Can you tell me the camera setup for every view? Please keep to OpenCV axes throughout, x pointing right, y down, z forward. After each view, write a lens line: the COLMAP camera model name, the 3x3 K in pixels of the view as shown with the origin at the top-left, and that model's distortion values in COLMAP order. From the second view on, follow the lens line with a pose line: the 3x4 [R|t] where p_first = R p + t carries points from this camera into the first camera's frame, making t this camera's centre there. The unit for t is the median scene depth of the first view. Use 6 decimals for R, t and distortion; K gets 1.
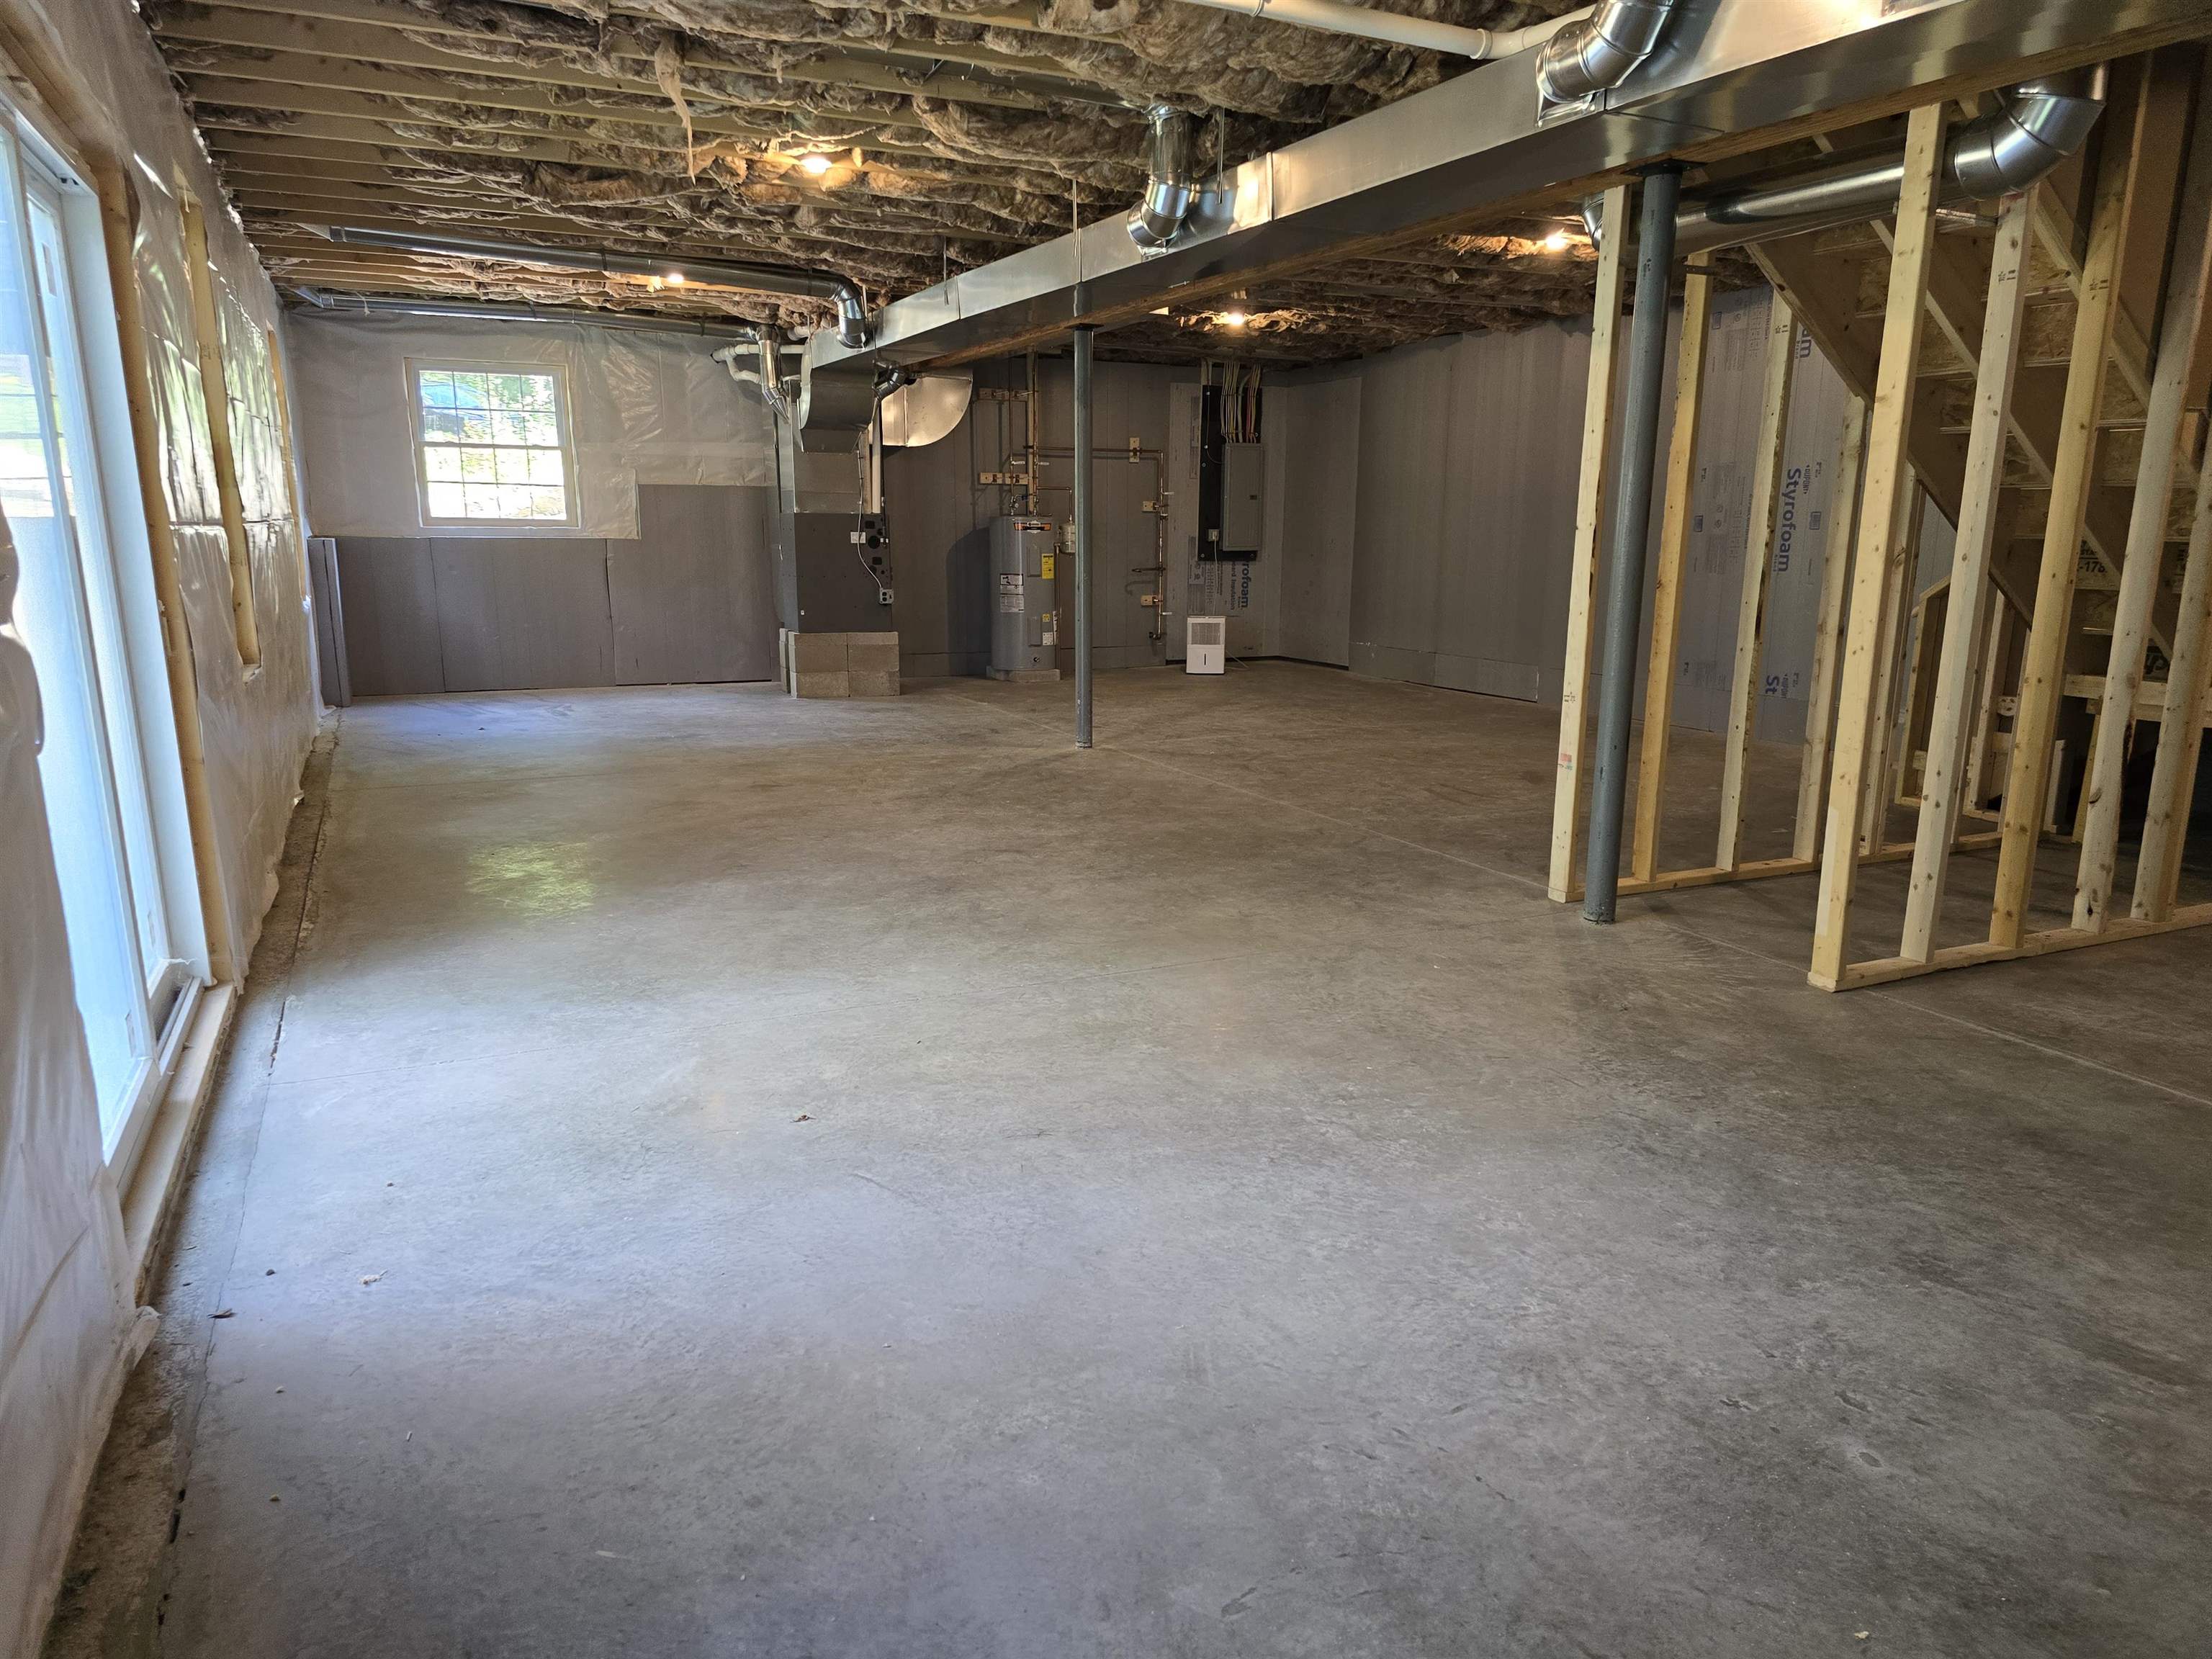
lens RADIAL K [[1480.4, 0, 1115.8], [0, 1480.4, 841.0], [0, 0, 1]] dist [0.063659, -0.050045]
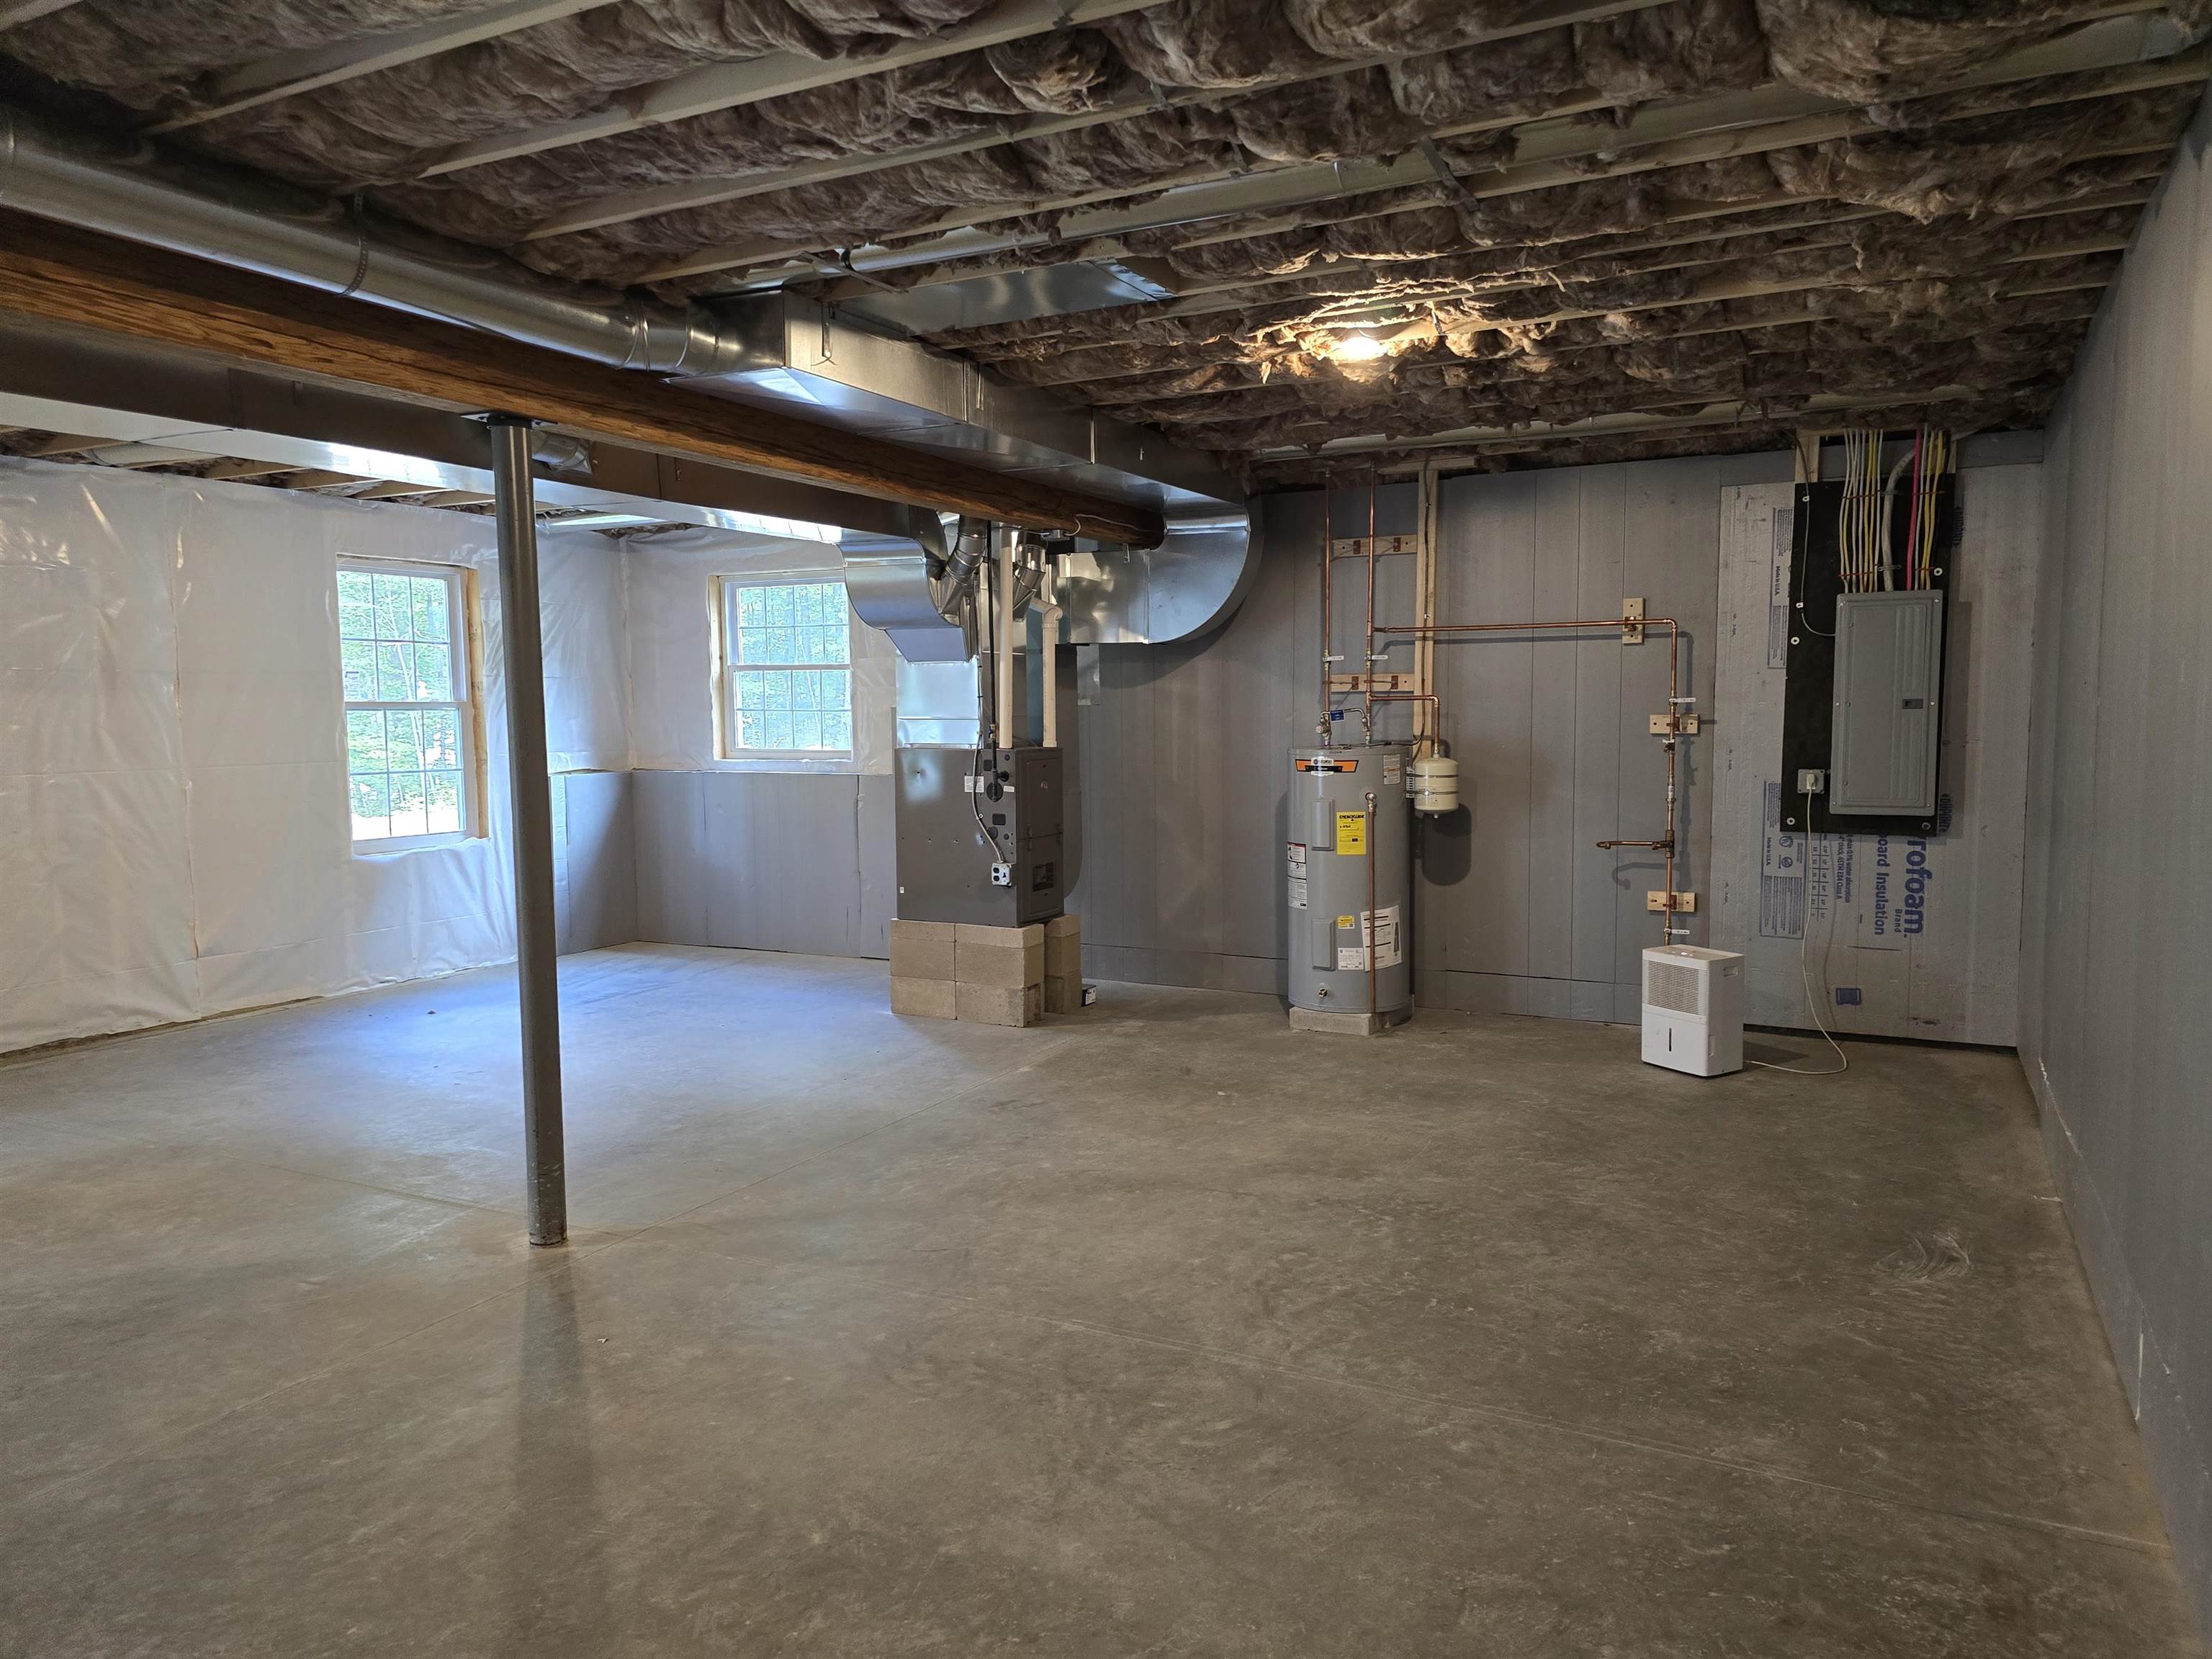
lens RADIAL K [[1480.4, 0, 1076.6], [0, 1480.4, 826.4], [0, 0, 1]] dist [0.063659, -0.050045]
pose [[0.612564, 0.055362, -0.788480, 0.311368], [-0.155684, 0.986454, -0.051687, -0.132668], [0.774937, 0.154415, 0.612885, 0.532571]]
